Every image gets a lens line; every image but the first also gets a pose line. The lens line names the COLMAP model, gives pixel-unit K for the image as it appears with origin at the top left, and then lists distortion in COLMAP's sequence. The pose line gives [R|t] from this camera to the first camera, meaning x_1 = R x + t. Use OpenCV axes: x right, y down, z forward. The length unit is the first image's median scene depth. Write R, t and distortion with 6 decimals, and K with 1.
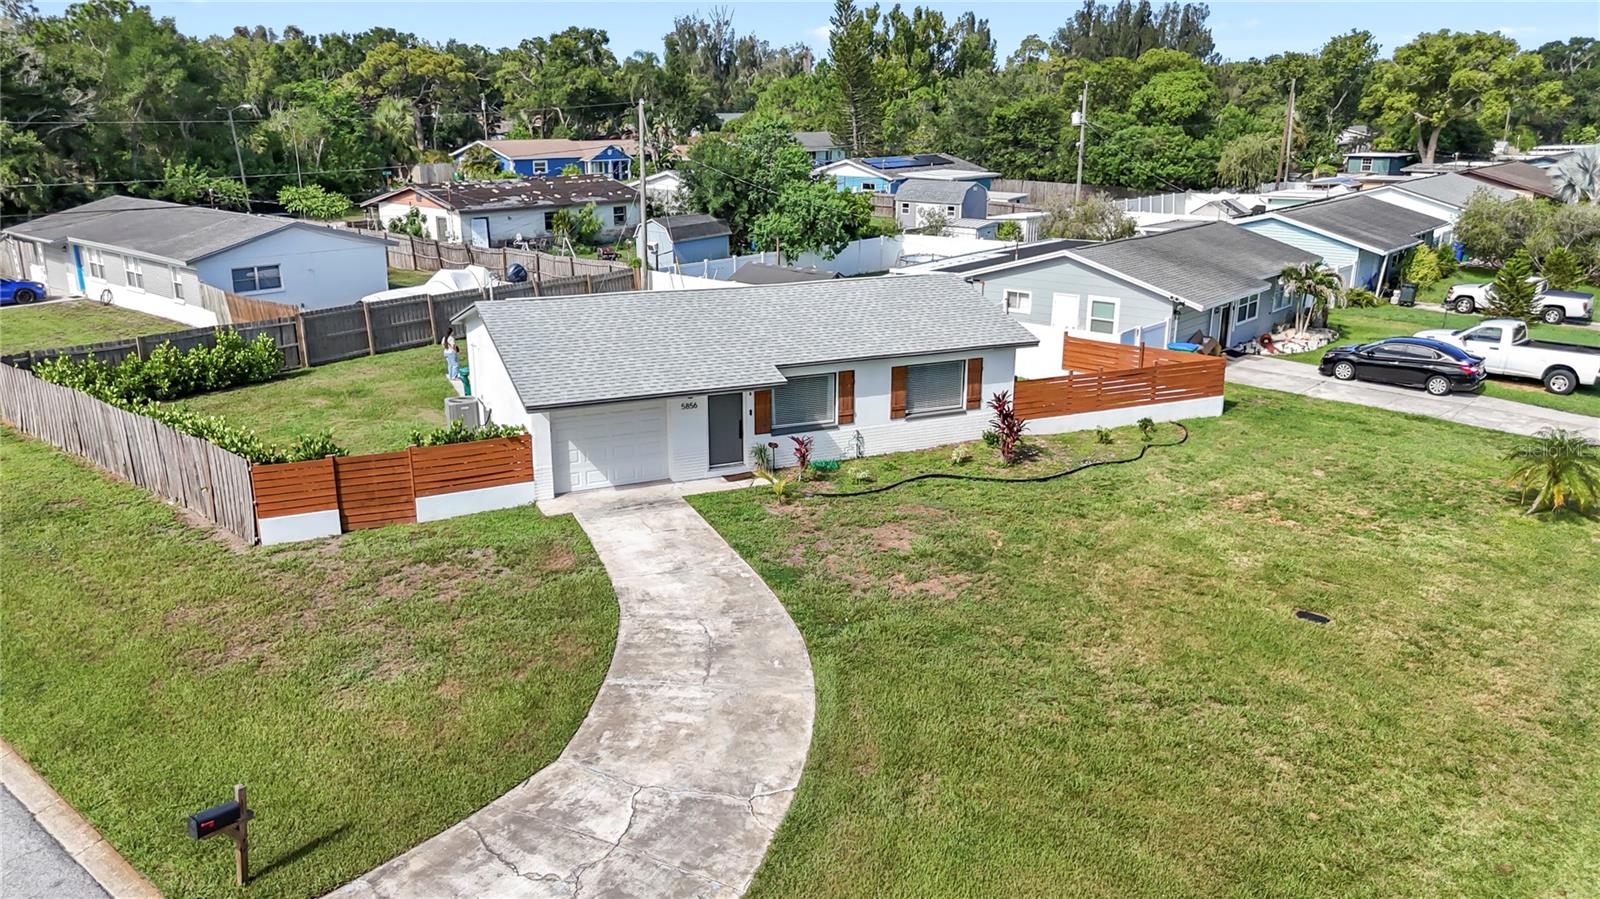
lens RADIAL K [[1188.5, 0, 803.2], [0, 1188.5, 443.0], [0, 0, 1]] dist [0.062786, -0.058153]
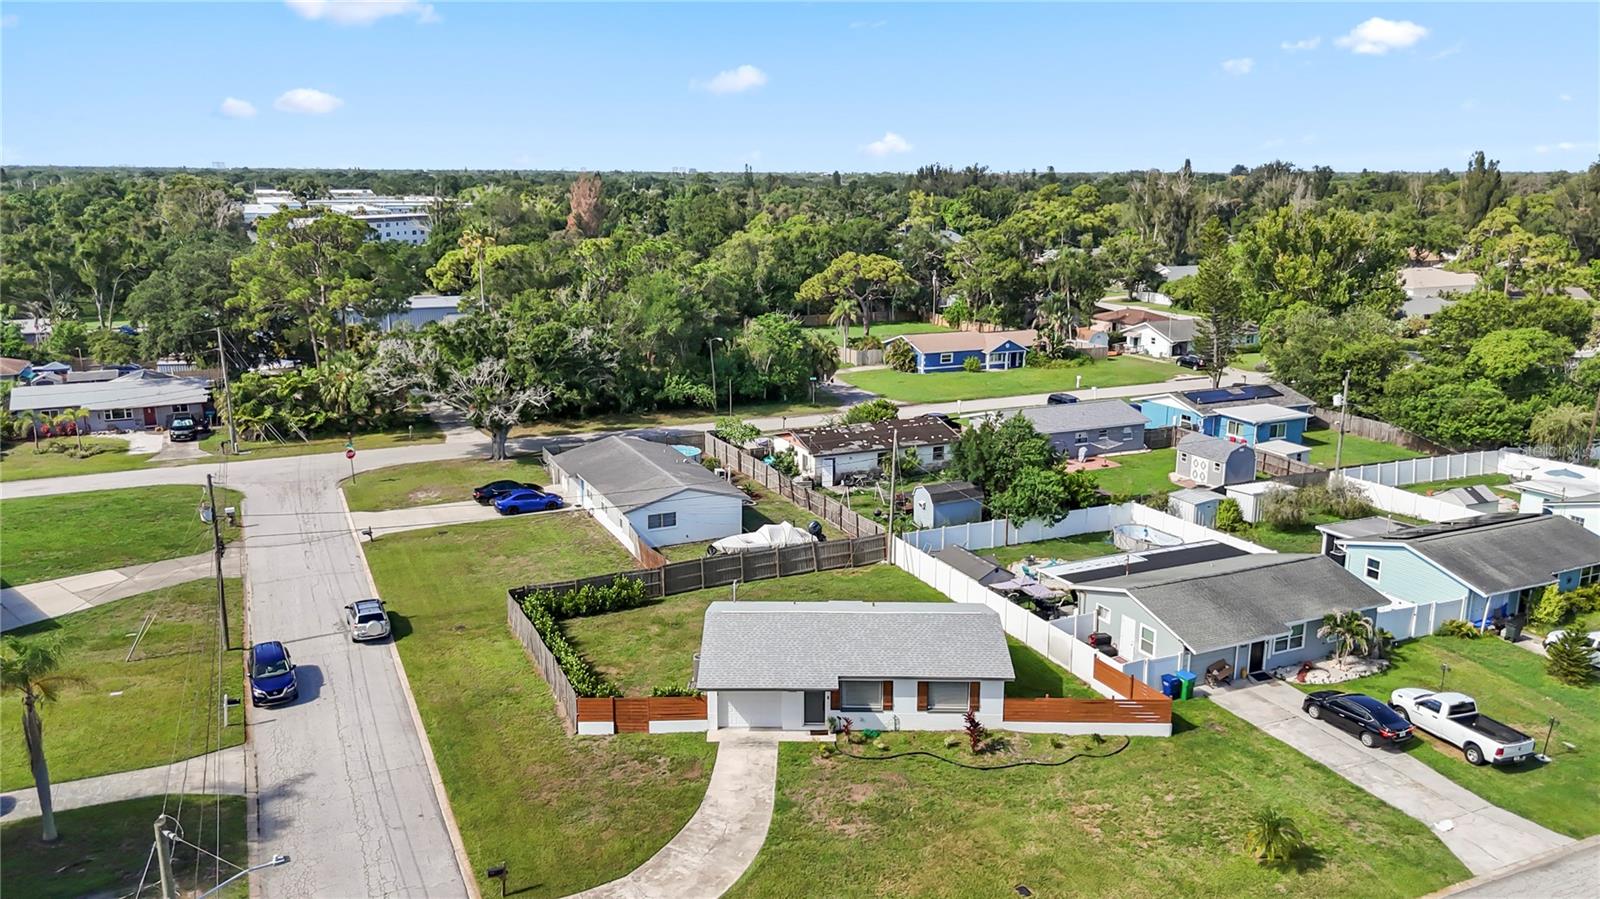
lens RADIAL K [[1188.5, 0, 803.2], [0, 1188.5, 443.0], [0, 0, 1]] dist [0.062786, -0.058153]
pose [[0.909168, 0.091696, -0.406208, 0.493933], [-0.116205, 0.992572, -0.036029, -0.271332], [0.399887, 0.079960, 0.913070, -0.556032]]
